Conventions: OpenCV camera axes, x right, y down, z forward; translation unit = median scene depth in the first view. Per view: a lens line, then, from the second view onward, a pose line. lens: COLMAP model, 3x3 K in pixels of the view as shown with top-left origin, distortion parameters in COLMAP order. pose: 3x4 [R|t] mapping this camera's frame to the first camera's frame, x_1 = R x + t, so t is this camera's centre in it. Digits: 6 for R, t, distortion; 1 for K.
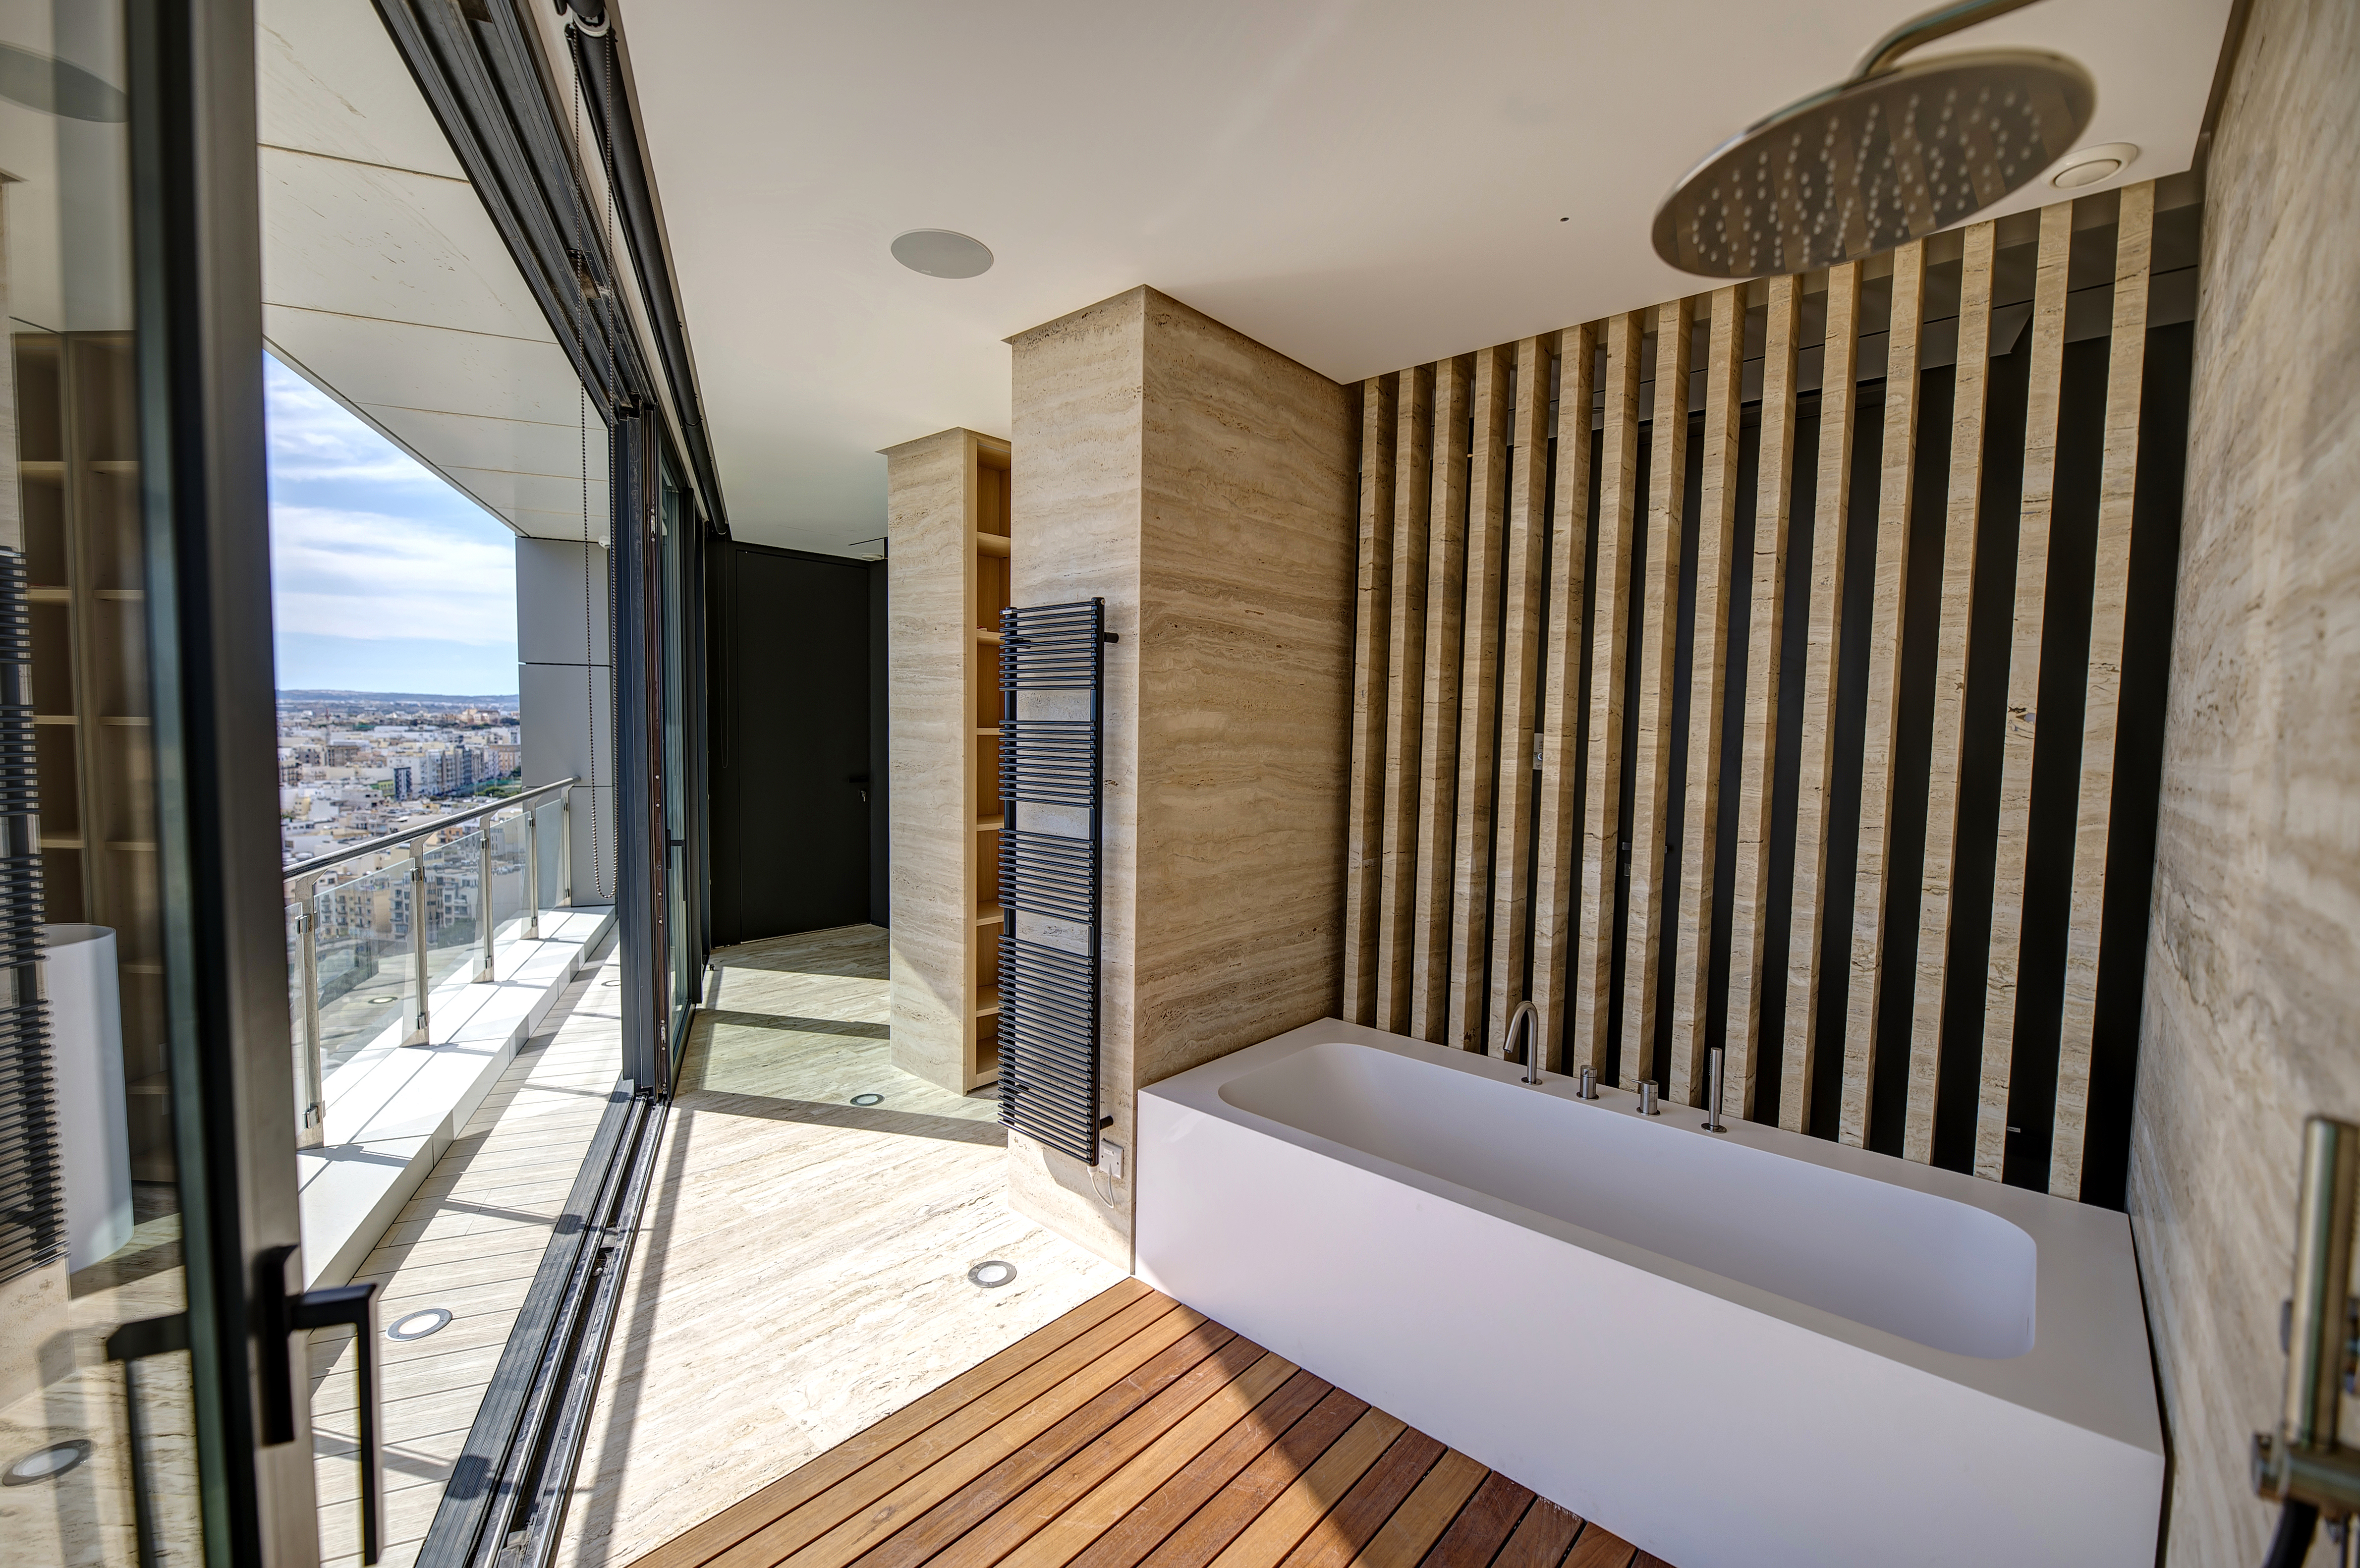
lens RADIAL K [[969.9, 0, 1168.1], [0, 969.9, 790.1], [0, 0, 1]] dist [-0.000694, -0.003751]
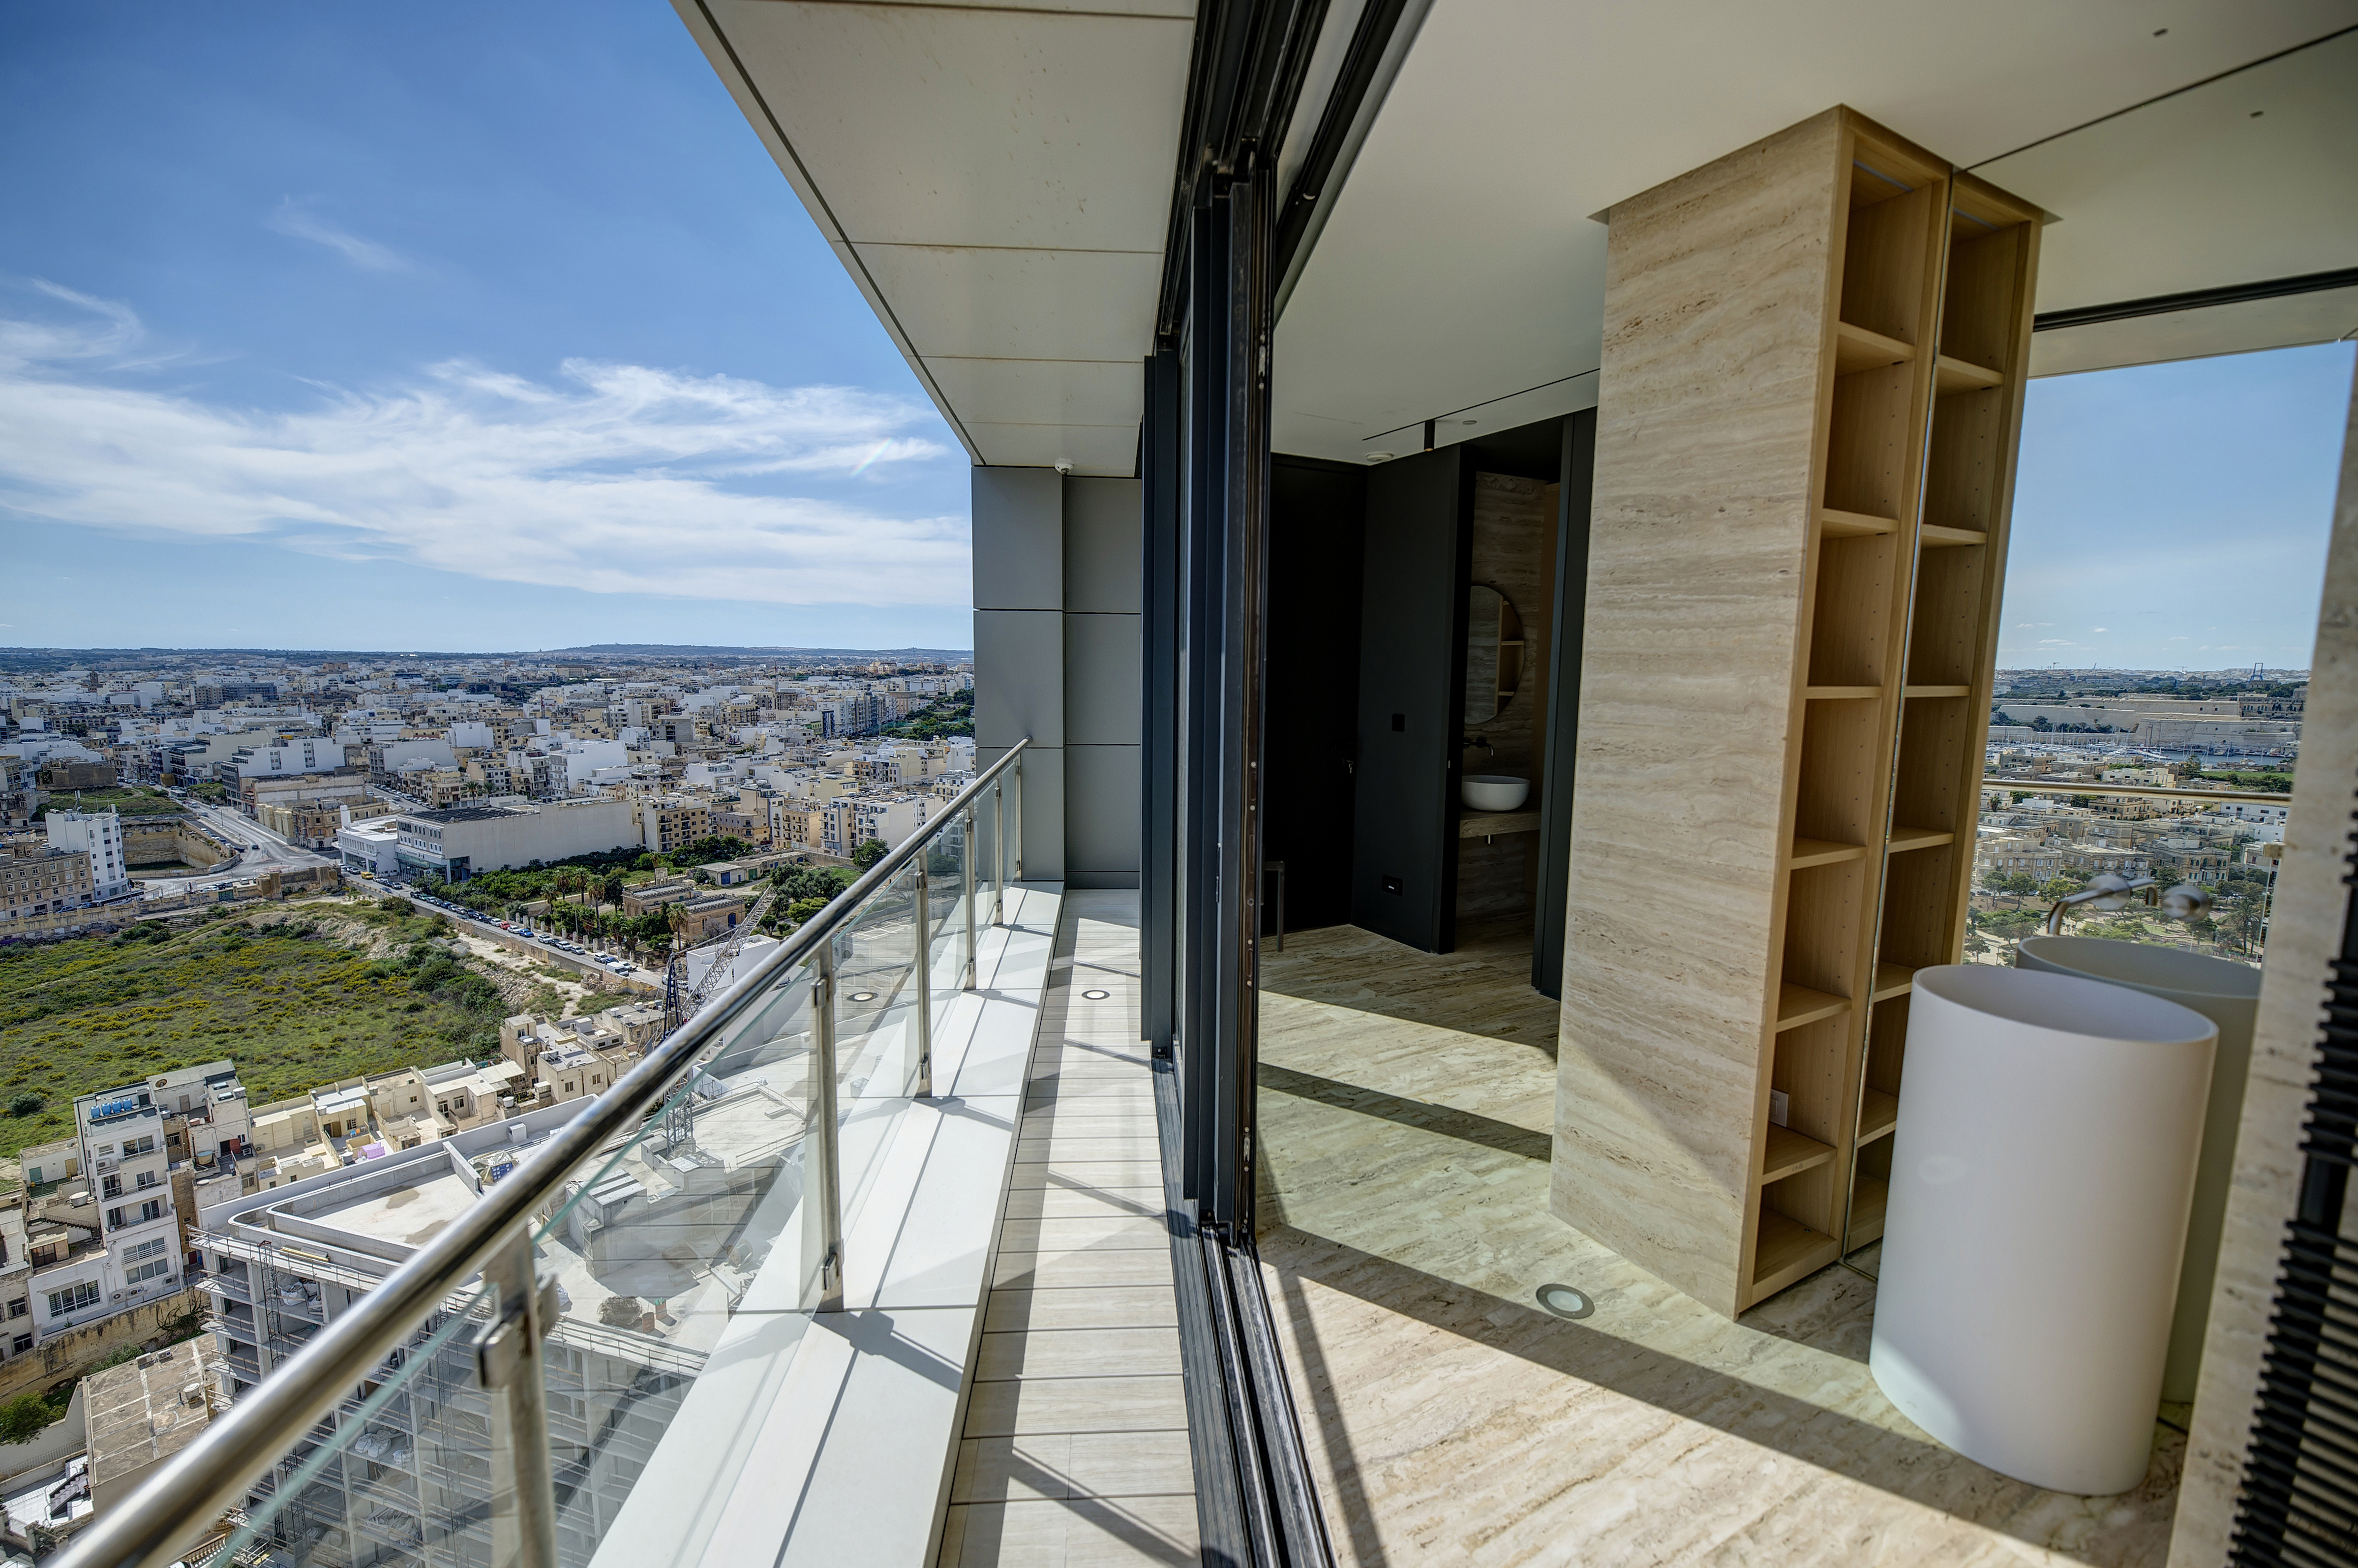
lens RADIAL K [[956.5, 0, 1155.2], [0, 956.5, 791.9], [0, 0, 1]] dist [0.002213, 0.000001]
pose [[0.943057, 0.035728, -0.330708, -0.346223], [-0.016855, 0.998070, 0.059764, -0.029341], [0.332205, -0.050787, 0.941839, 0.345367]]
